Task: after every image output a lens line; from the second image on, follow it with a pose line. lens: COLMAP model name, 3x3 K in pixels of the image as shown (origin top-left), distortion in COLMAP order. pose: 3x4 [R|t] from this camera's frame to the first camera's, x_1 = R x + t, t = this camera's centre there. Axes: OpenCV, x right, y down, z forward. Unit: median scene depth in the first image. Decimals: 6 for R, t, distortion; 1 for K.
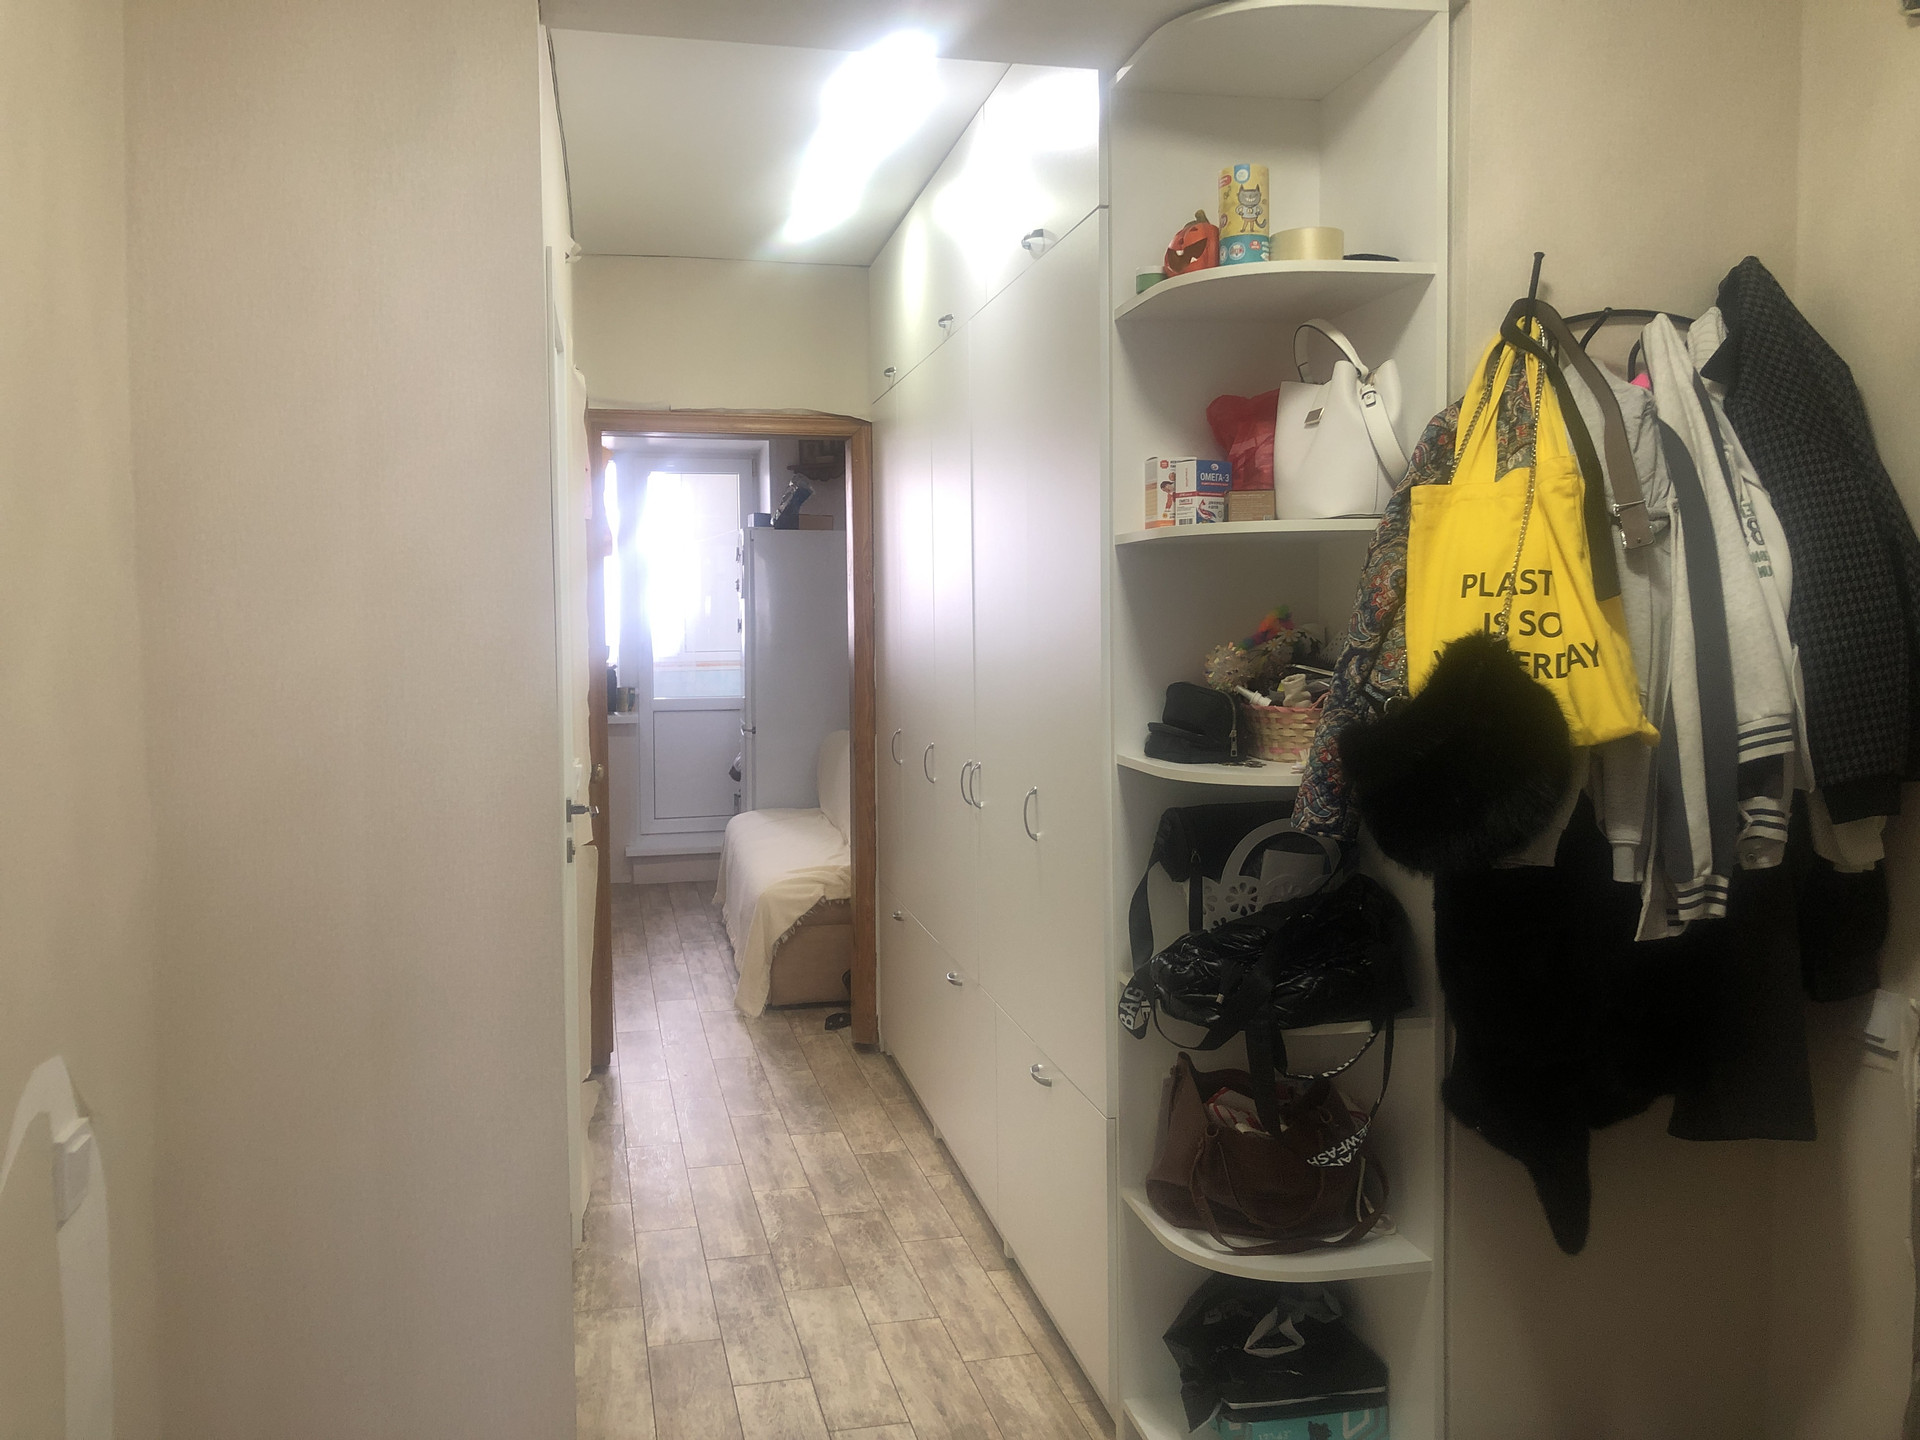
lens RADIAL K [[1579.0, 0, 957.8], [0, 1579.0, 718.7], [0, 0, 1]] dist [0.046279, -0.000744]
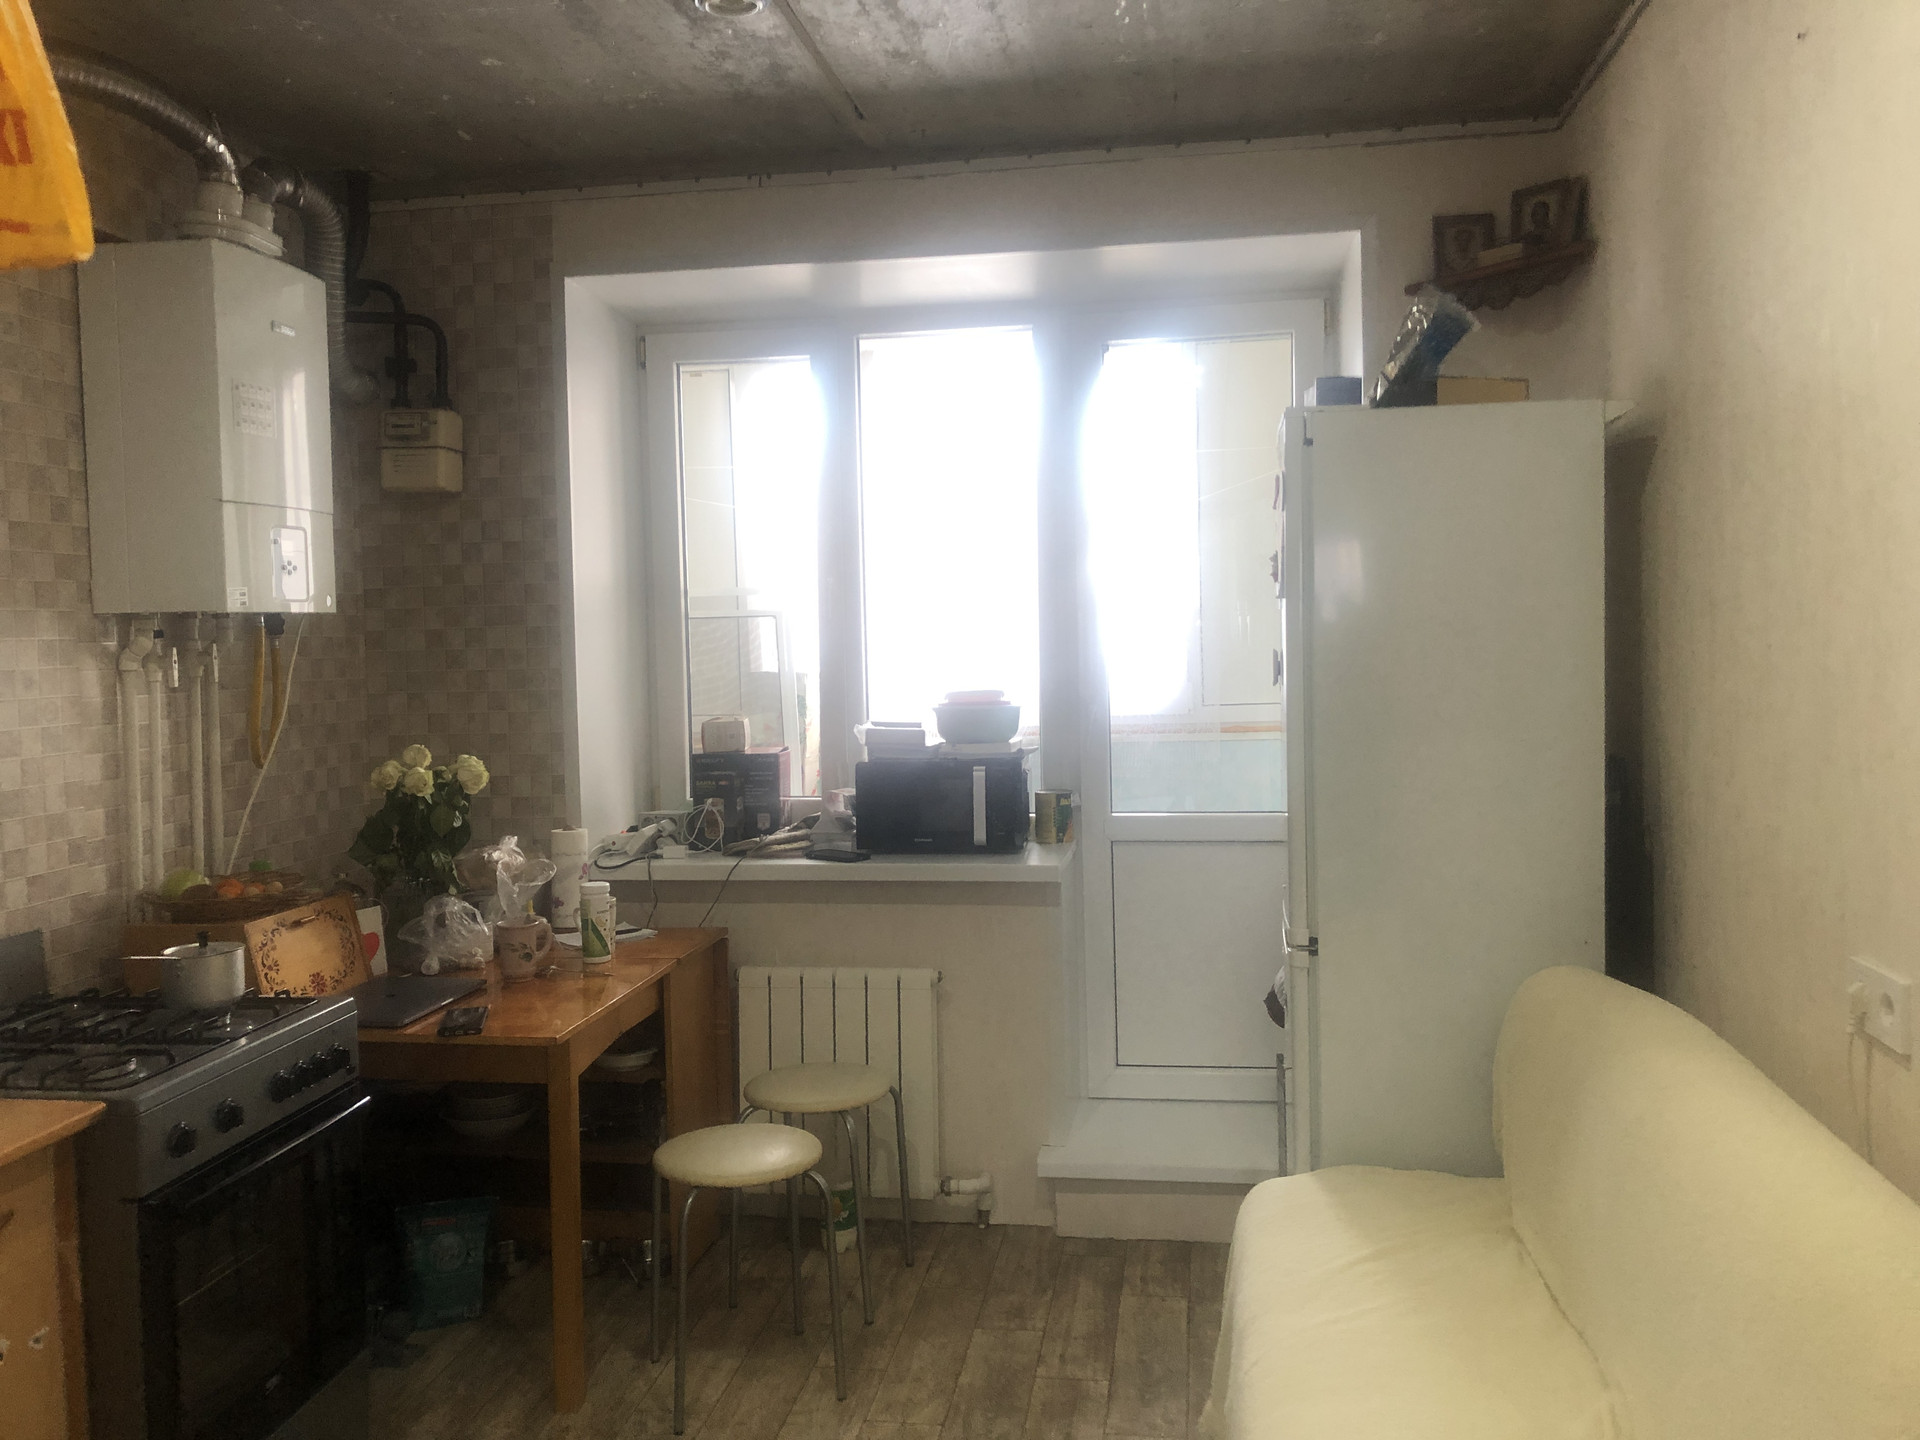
lens RADIAL K [[1579.0, 0, 958.9], [0, 1579.0, 712.5], [0, 0, 1]] dist [0.046279, -0.000744]
pose [[0.932794, 0.004207, -0.360386, -0.069019], [-0.008112, 0.999924, -0.009322, -0.042790], [0.360319, 0.011618, 0.932757, 0.592382]]
